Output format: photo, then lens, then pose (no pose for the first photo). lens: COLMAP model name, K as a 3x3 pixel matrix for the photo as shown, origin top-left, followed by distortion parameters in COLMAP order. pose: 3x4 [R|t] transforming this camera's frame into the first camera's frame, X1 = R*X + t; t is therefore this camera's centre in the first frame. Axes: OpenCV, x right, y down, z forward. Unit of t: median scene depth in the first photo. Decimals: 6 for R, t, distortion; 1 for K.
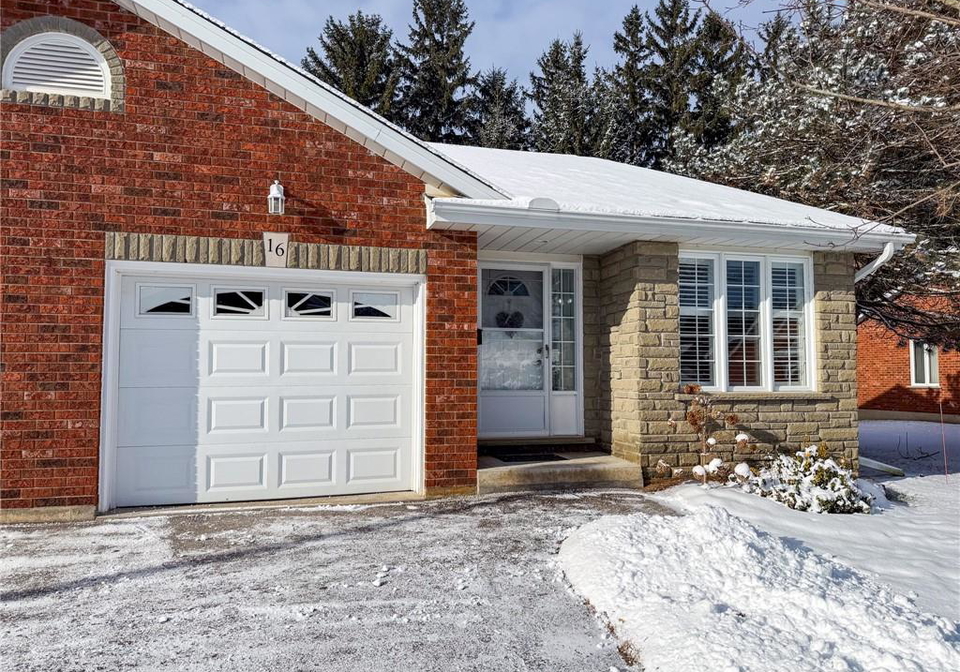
lens RADIAL K [[705.0, 0, 480.0], [0, 705.0, 336.0], [0, 0, 1]] dist [0.043465, -0.000548]
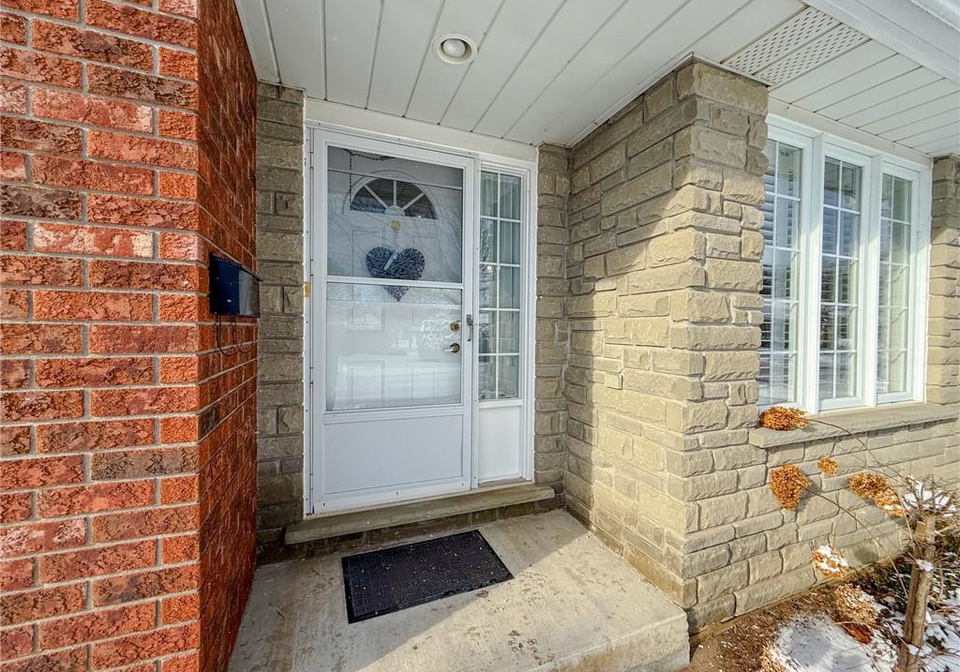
lens RADIAL K [[381.0, 0, 480.0], [0, 381.0, 336.0], [0, 0, 1]] dist [-0.001326, -0.000127]
pose [[0.994689, 0.009985, 0.102444, 0.076828], [-0.018173, 0.996685, 0.079306, 0.005873], [-0.101313, -0.080746, 0.991572, 0.746592]]
